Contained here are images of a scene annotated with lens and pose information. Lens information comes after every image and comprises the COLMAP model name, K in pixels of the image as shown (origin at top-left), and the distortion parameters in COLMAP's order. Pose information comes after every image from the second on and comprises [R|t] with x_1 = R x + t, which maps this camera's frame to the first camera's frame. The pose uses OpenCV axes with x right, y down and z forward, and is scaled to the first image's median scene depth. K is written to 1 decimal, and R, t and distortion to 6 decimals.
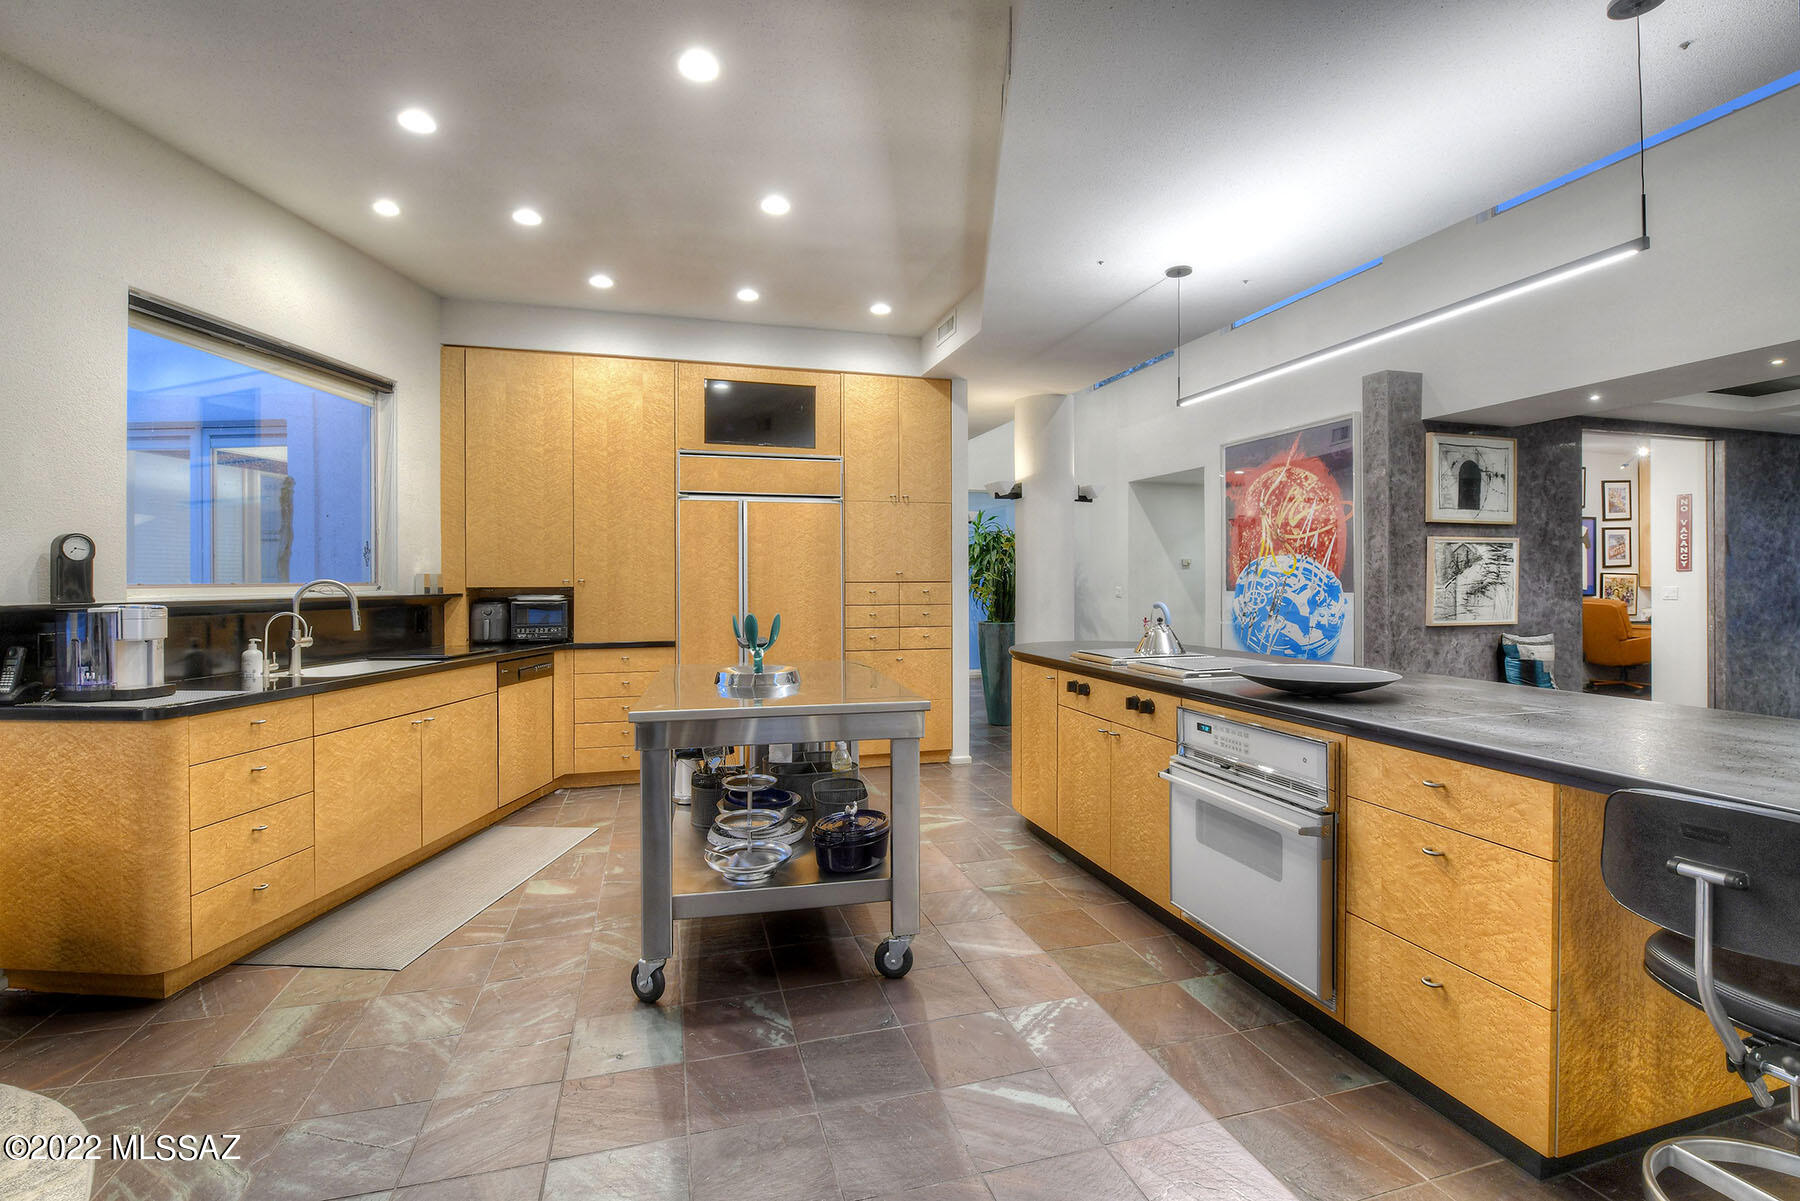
lens RADIAL K [[824.3, 0, 903.8], [0, 824.3, 586.3], [0, 0, 1]] dist [-0.012191, -0.001779]
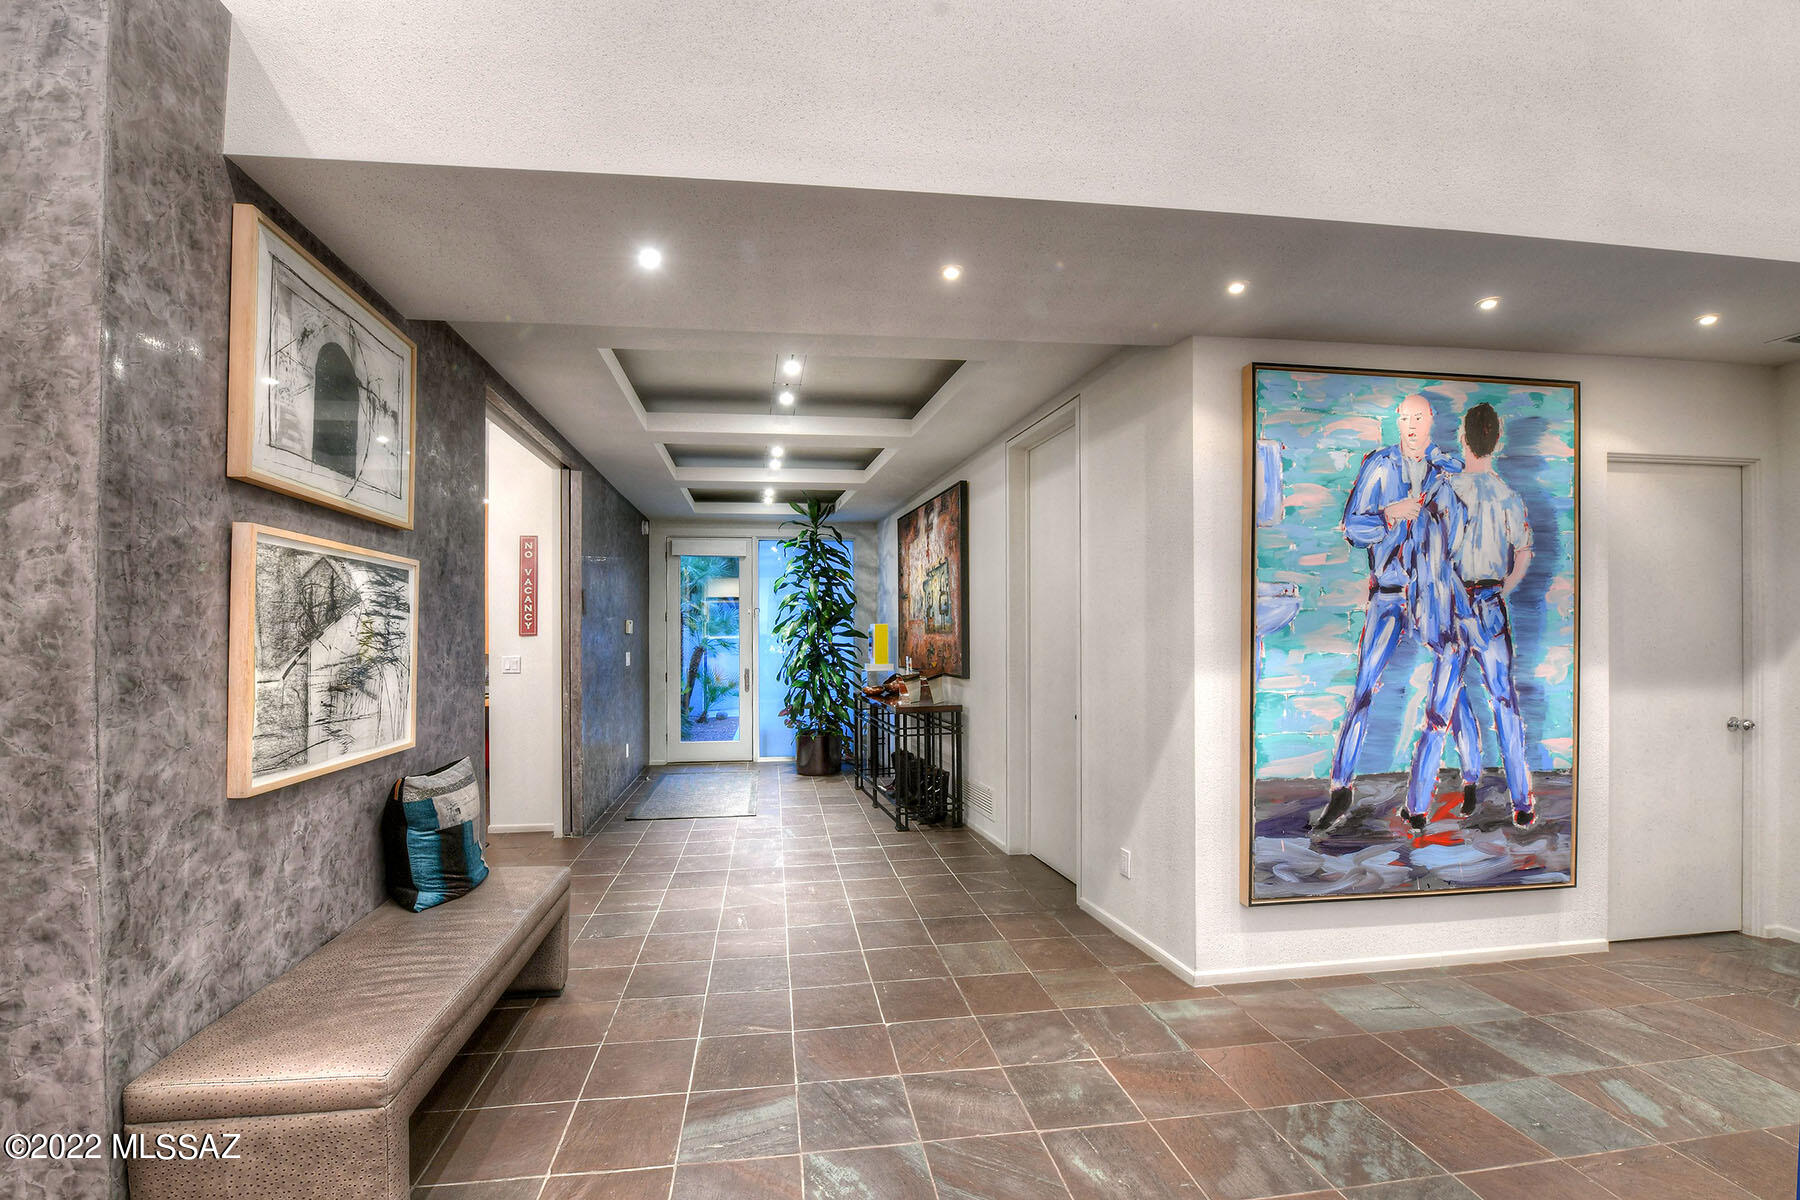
lens RADIAL K [[737.1, 0, 854.3], [0, 737.1, 636.1], [0, 0, 1]] dist [-0.021140, -0.000743]
pose [[0.158410, 0.007393, 0.987346, 0.511539], [0.010319, 0.999905, -0.009143, -0.013644], [-0.987319, 0.011636, 0.158319, 0.922565]]
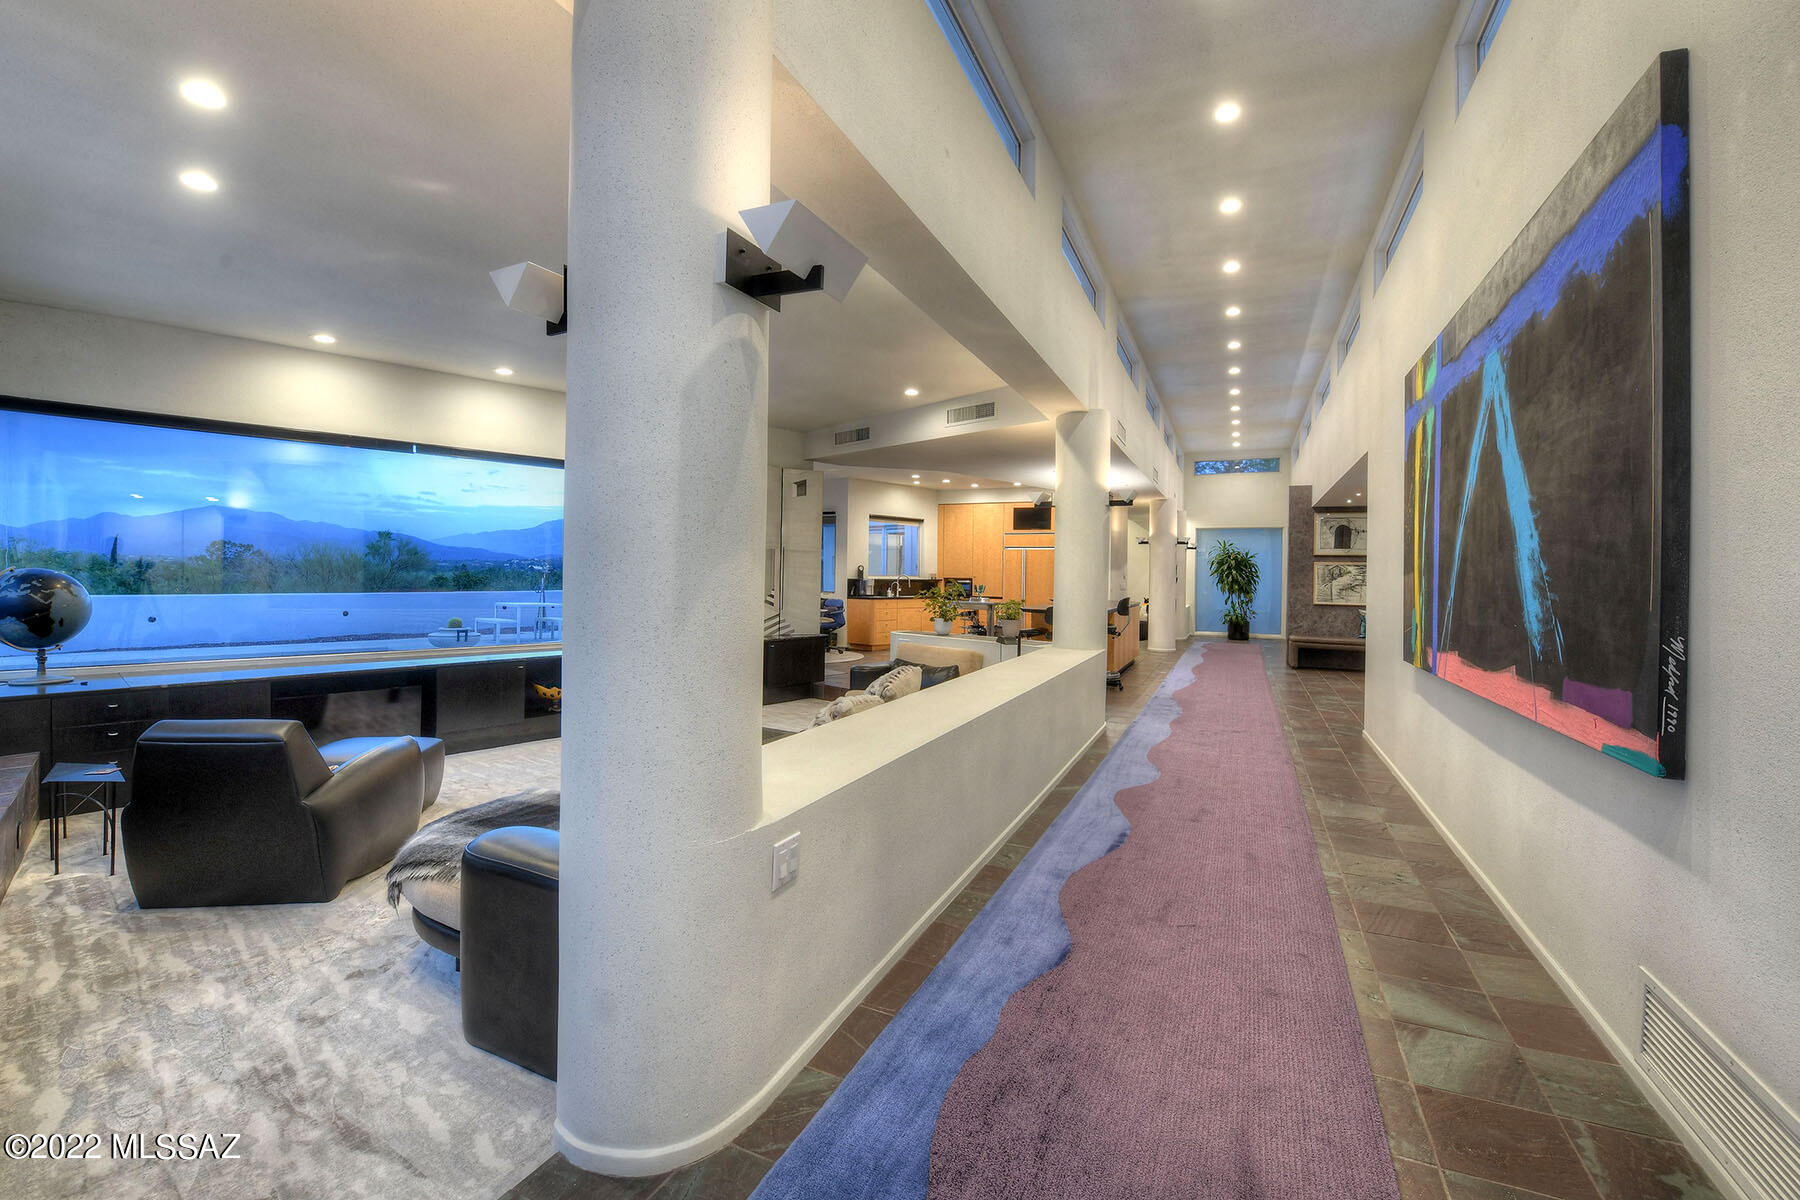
lens RADIAL K [[737.1, 0, 896.7], [0, 737.1, 589.6], [0, 0, 1]] dist [-0.021140, -0.000743]
pose [[0.751298, 0.028849, -0.659332, 1.392153], [-0.021544, 0.999584, 0.019188, -0.002881], [0.659611, -0.000211, 0.751607, -1.472946]]
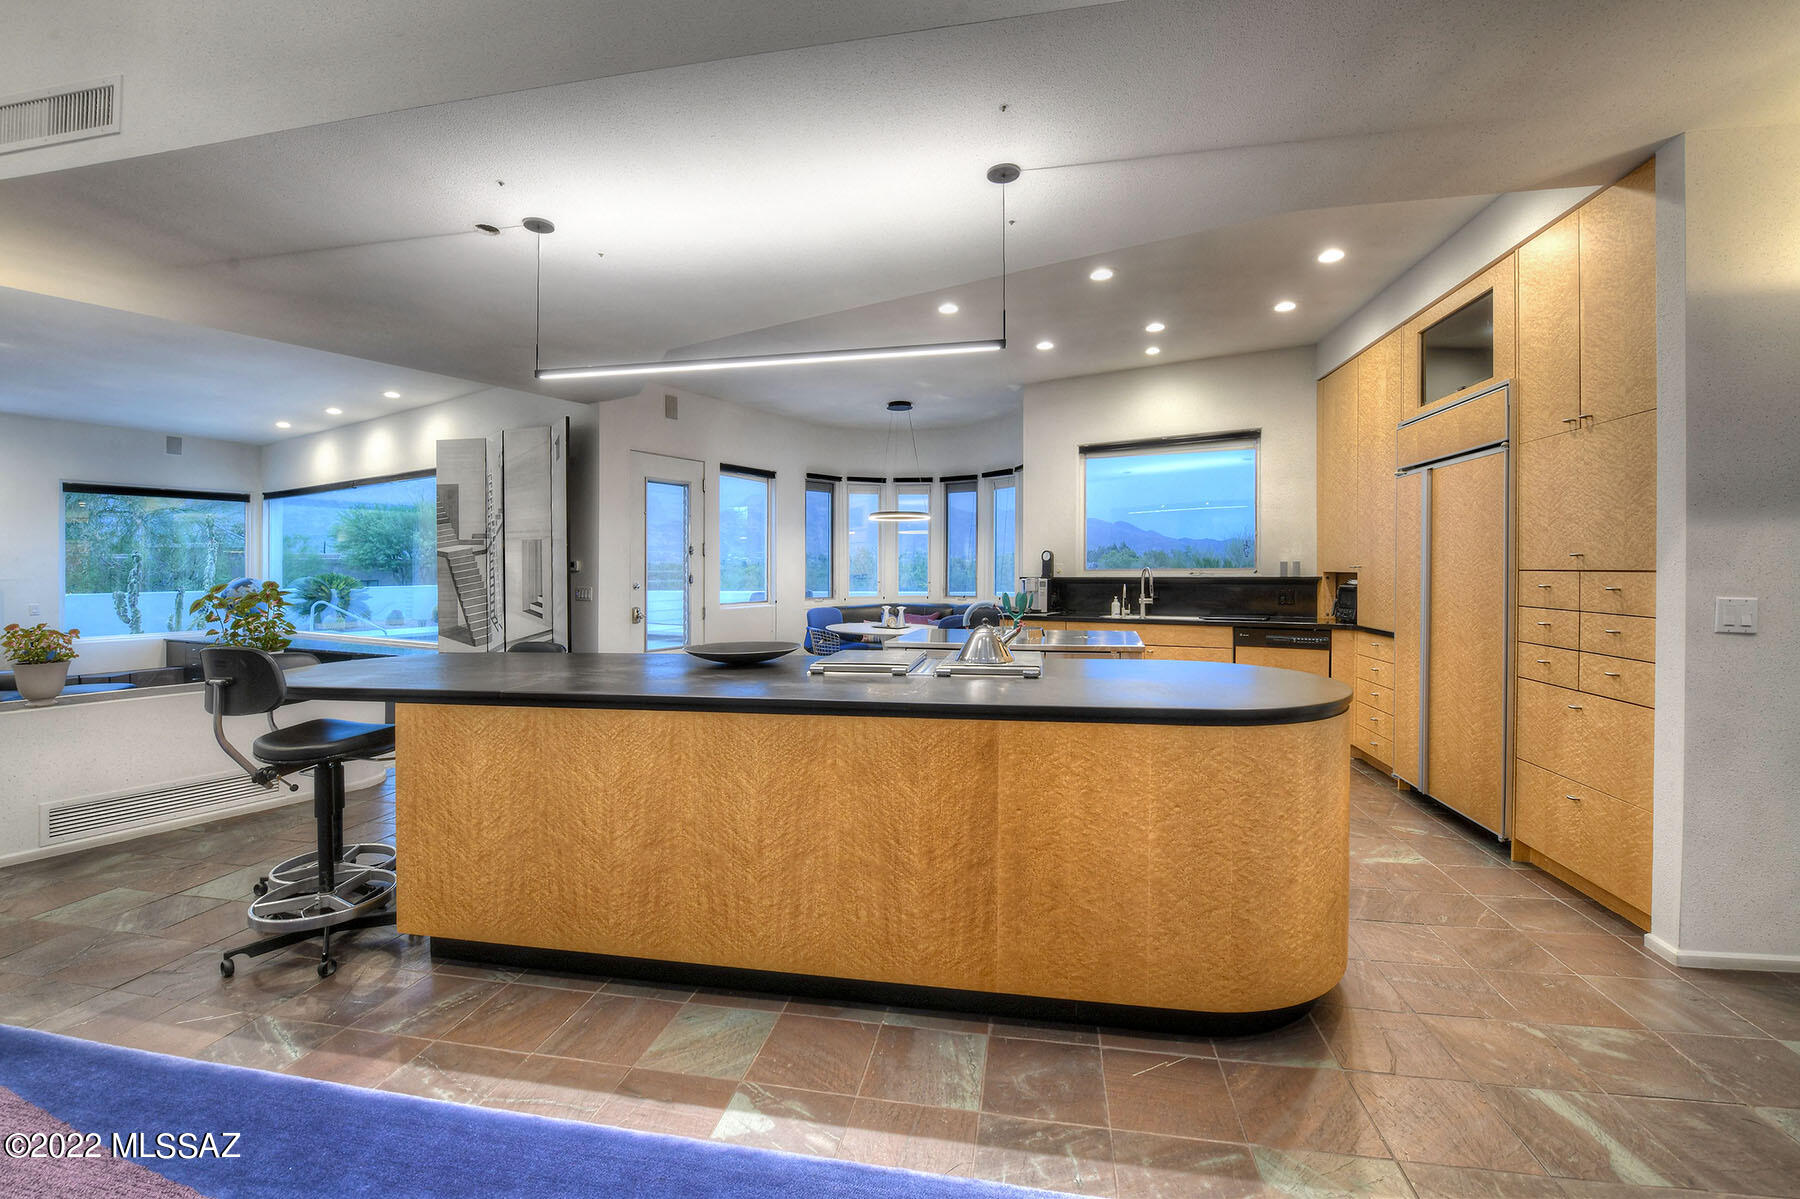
lens RADIAL K [[771.8, 0, 900.4], [0, 771.8, 561.2], [0, 0, 1]] dist [-0.000234, -0.000147]
pose [[-0.464957, -0.000896, -0.885333, 0.853431], [0.004554, 0.999984, -0.003404, -0.015179], [0.885322, -0.005614, -0.464945, 1.046005]]
